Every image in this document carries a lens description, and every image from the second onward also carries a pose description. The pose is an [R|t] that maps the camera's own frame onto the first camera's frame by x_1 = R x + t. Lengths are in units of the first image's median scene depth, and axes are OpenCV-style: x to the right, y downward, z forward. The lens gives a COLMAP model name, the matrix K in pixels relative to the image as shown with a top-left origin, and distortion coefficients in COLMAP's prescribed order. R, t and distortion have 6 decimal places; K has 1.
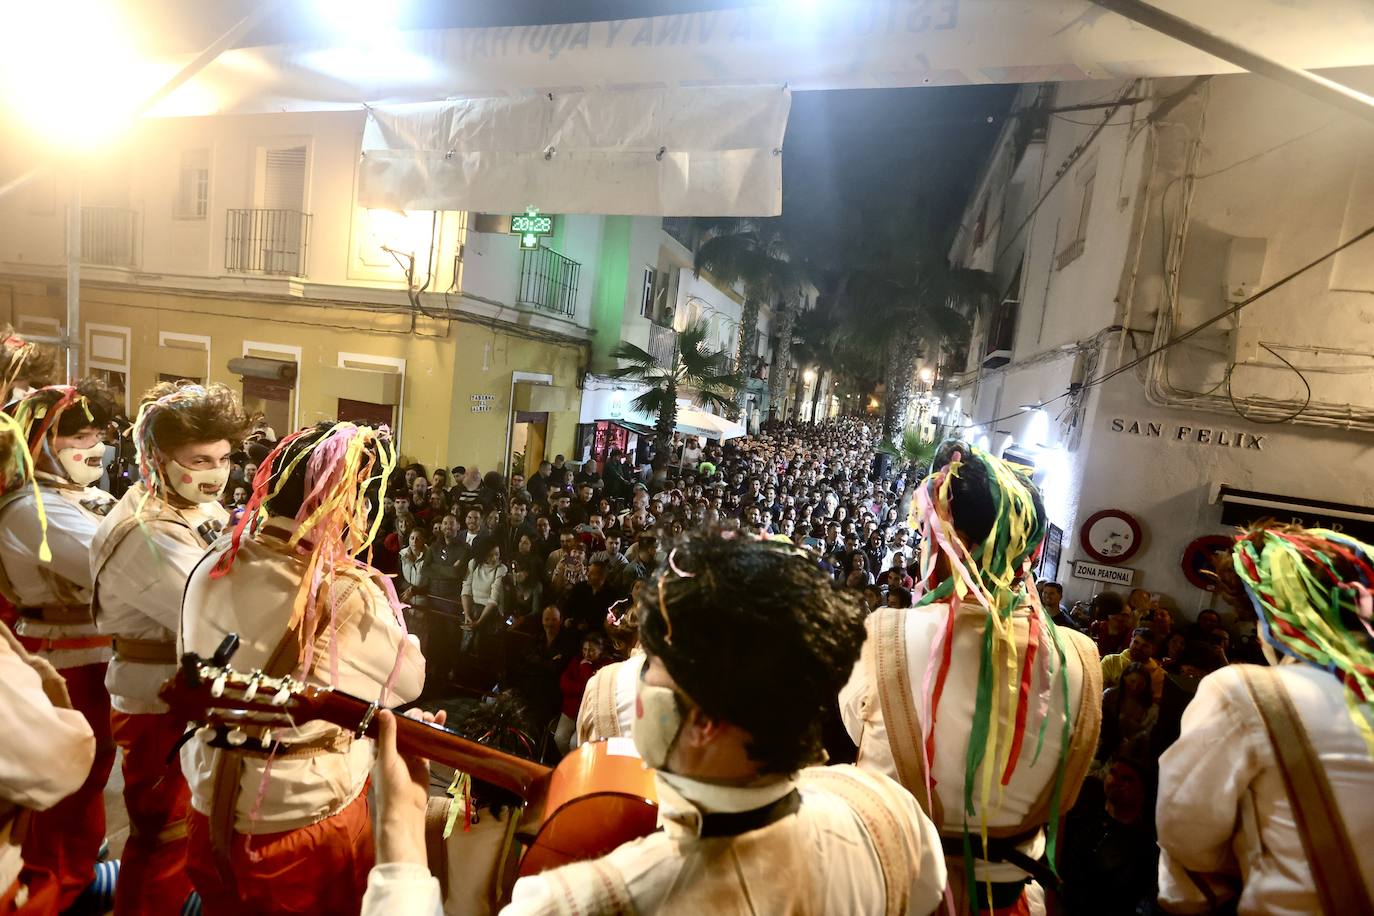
lens RADIAL K [[624.0, 0, 687.9], [0, 624.0, 460.8], [0, 0, 1]] dist [-0.037359, 0.015429]
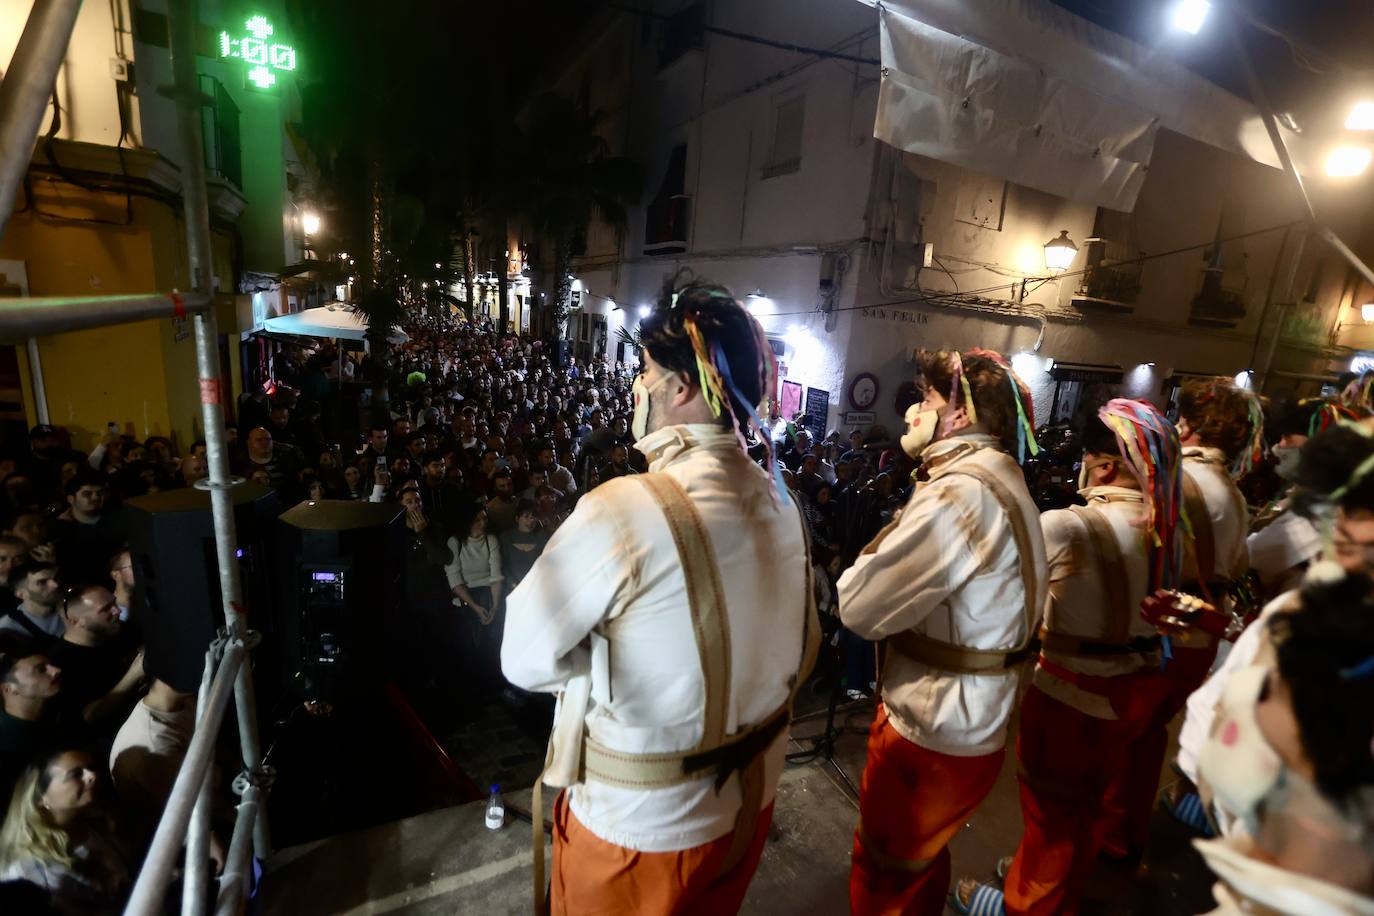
lens RADIAL K [[624.0, 0, 683.3], [0, 624.0, 458.0], [0, 0, 1]] dist [-0.037359, 0.015429]
pose [[0.723142, -0.215841, 0.656109, -0.421222], [0.085241, 0.970546, 0.225332, -0.062503], [-0.685419, -0.107020, 0.720241, 0.161392]]
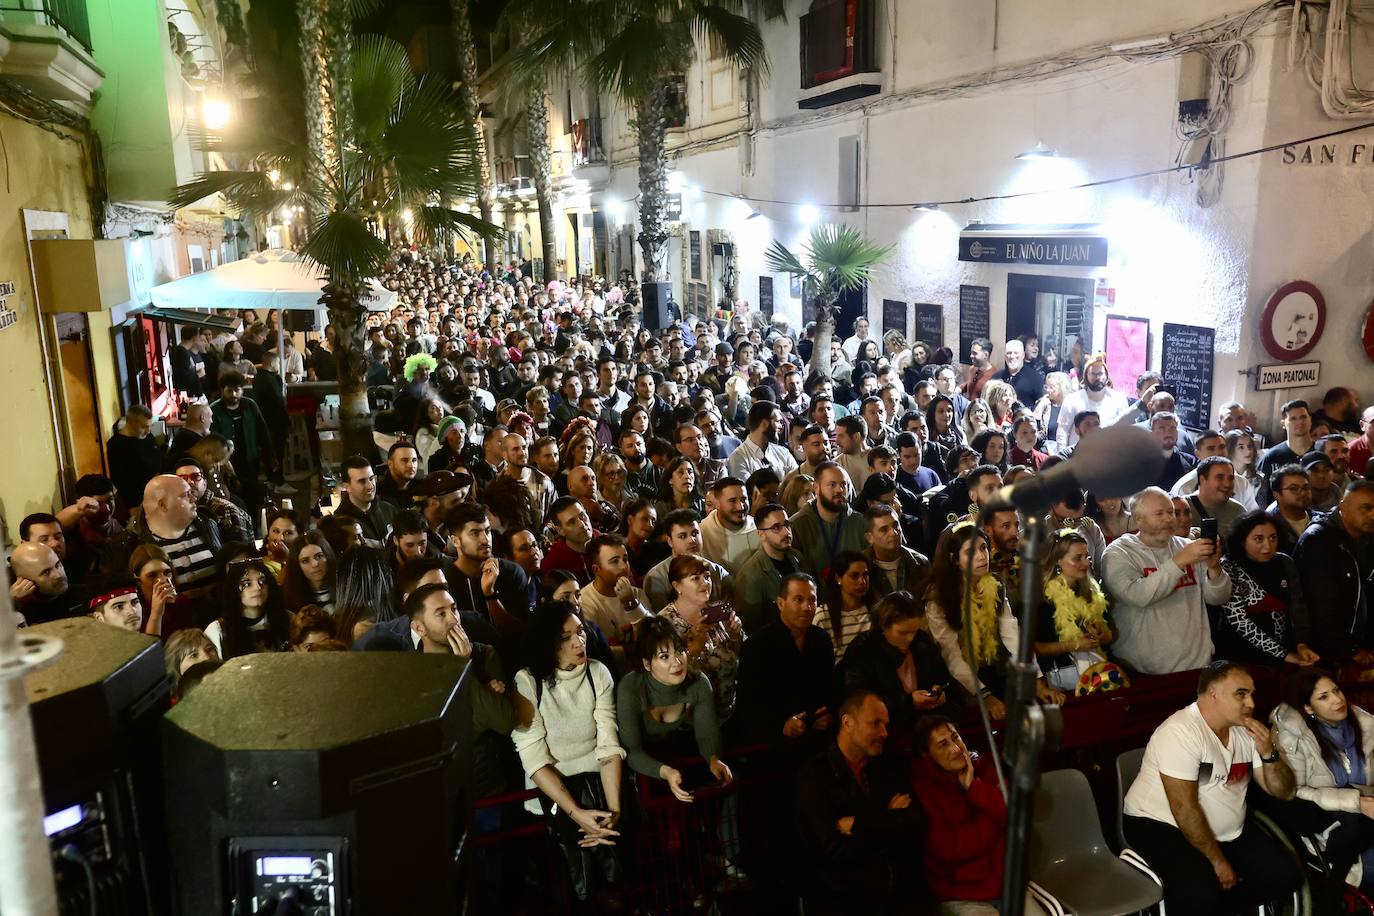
lens RADIAL K [[1105.8, 0, 686.0], [0, 1105.8, 460.3], [0, 0, 1]] dist [0.035795, 0.033213]
pose [[0.805032, -0.251941, 0.537075, -0.404632], [0.181803, 0.966552, 0.180899, -0.054447], [-0.564687, -0.047988, 0.823909, 0.240204]]
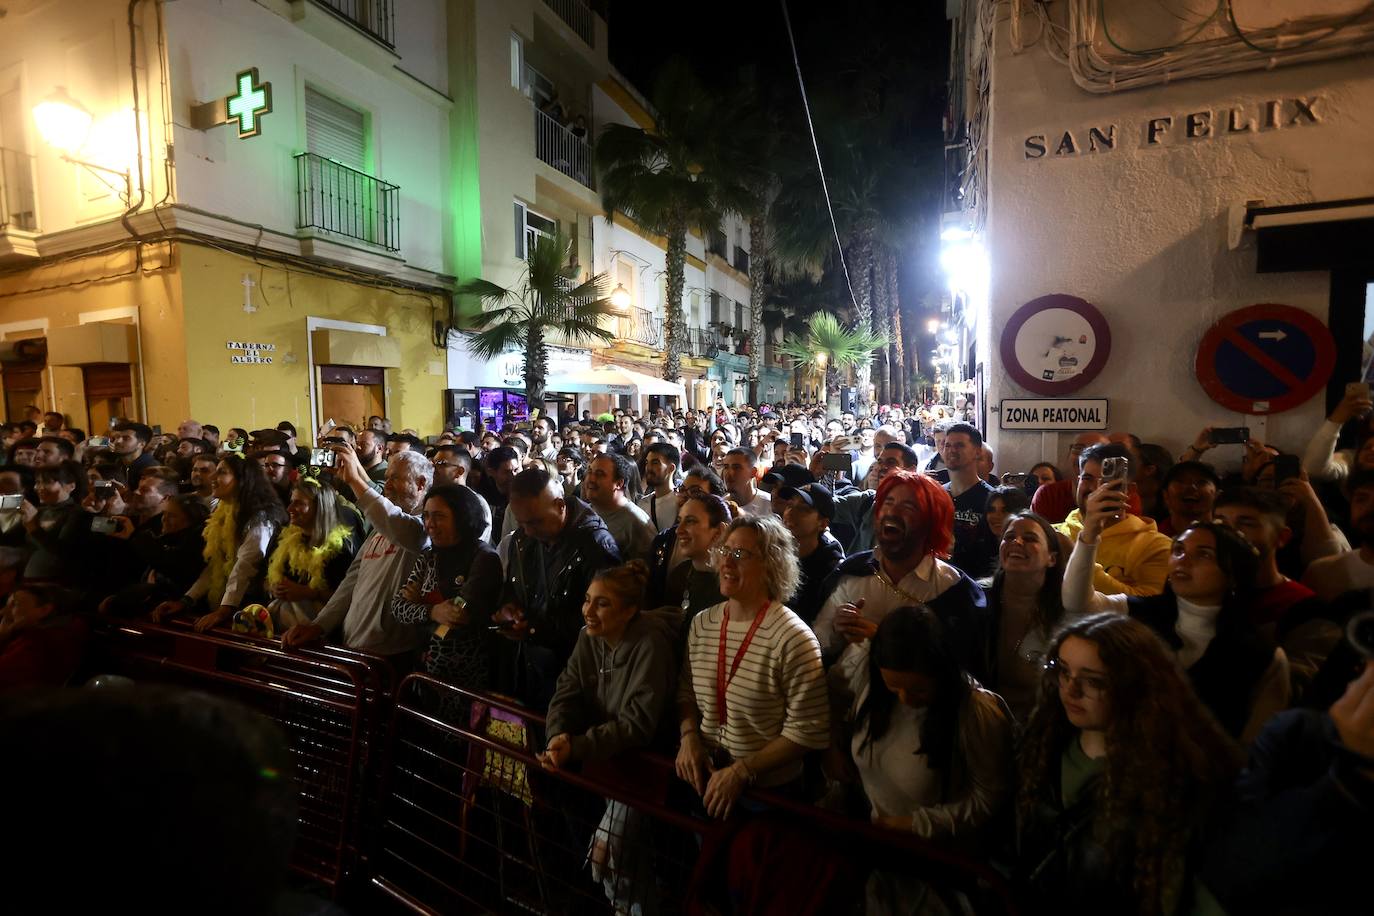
lens RADIAL K [[624.0, 0, 682.3], [0, 624.0, 454.7], [0, 0, 1]] dist [-0.037359, 0.015429]
pose [[0.988038, -0.122659, -0.093461, 0.279993], [0.118118, 0.991601, -0.052689, 0.147627], [0.099139, 0.041019, 0.994228, 0.297084]]
